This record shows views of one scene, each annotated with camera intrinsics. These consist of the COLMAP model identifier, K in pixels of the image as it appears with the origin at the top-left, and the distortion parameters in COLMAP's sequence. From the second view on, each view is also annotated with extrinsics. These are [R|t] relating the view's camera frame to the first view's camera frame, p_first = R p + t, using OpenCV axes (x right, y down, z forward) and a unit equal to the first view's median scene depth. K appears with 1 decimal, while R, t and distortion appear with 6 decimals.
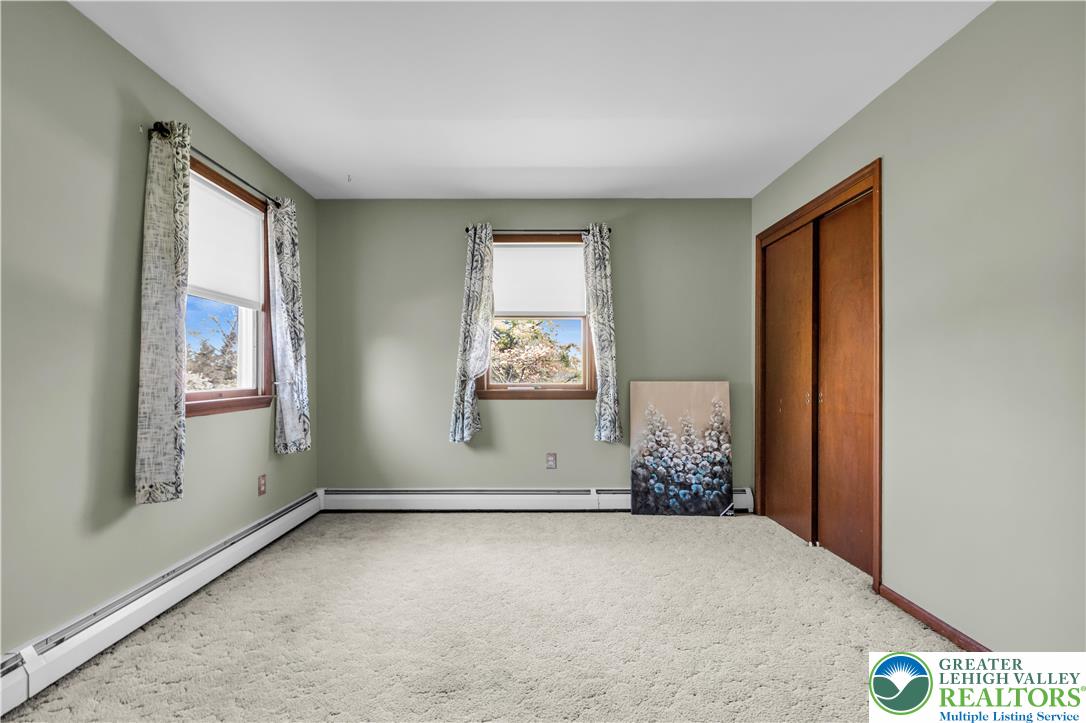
lens RADIAL K [[467.8, 0, 542.8], [0, 467.8, 385.2], [0, 0, 1]] dist [-0.000314, -0.000233]
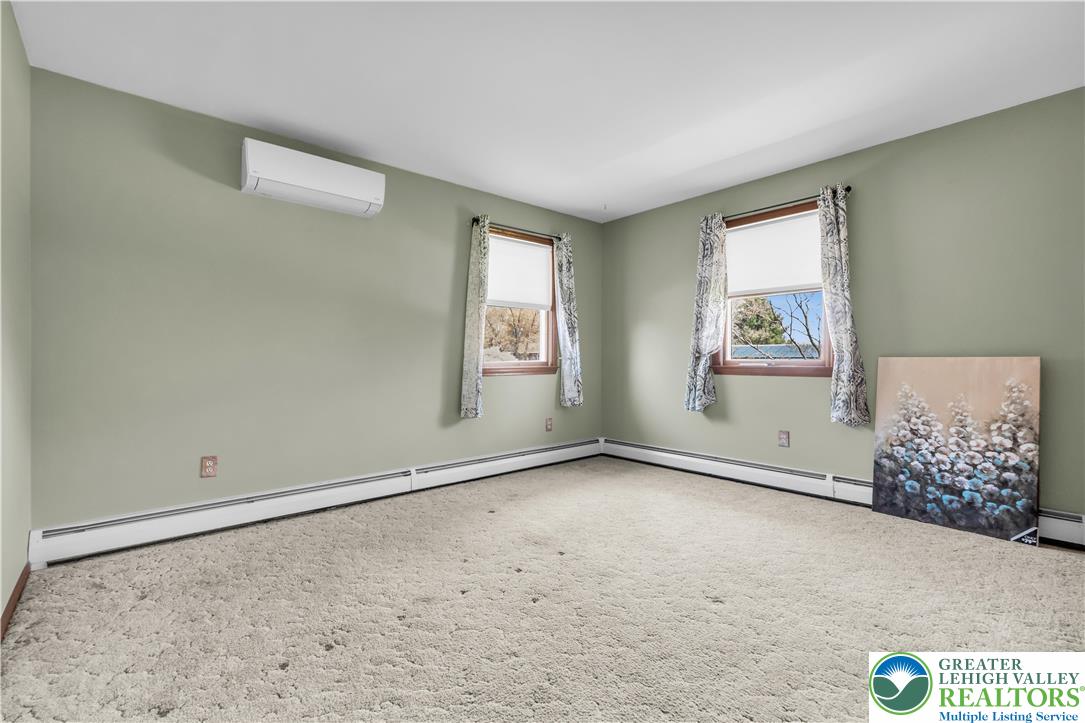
lens RADIAL K [[467.4, 0, 547.4], [0, 467.4, 366.7], [0, 0, 1]] dist [0.001315, -0.000348]
pose [[0.676368, 0.011950, -0.736467, 0.420112], [-0.015116, 0.999883, 0.002343, 0.016988], [0.736409, 0.009548, 0.676470, -0.029690]]
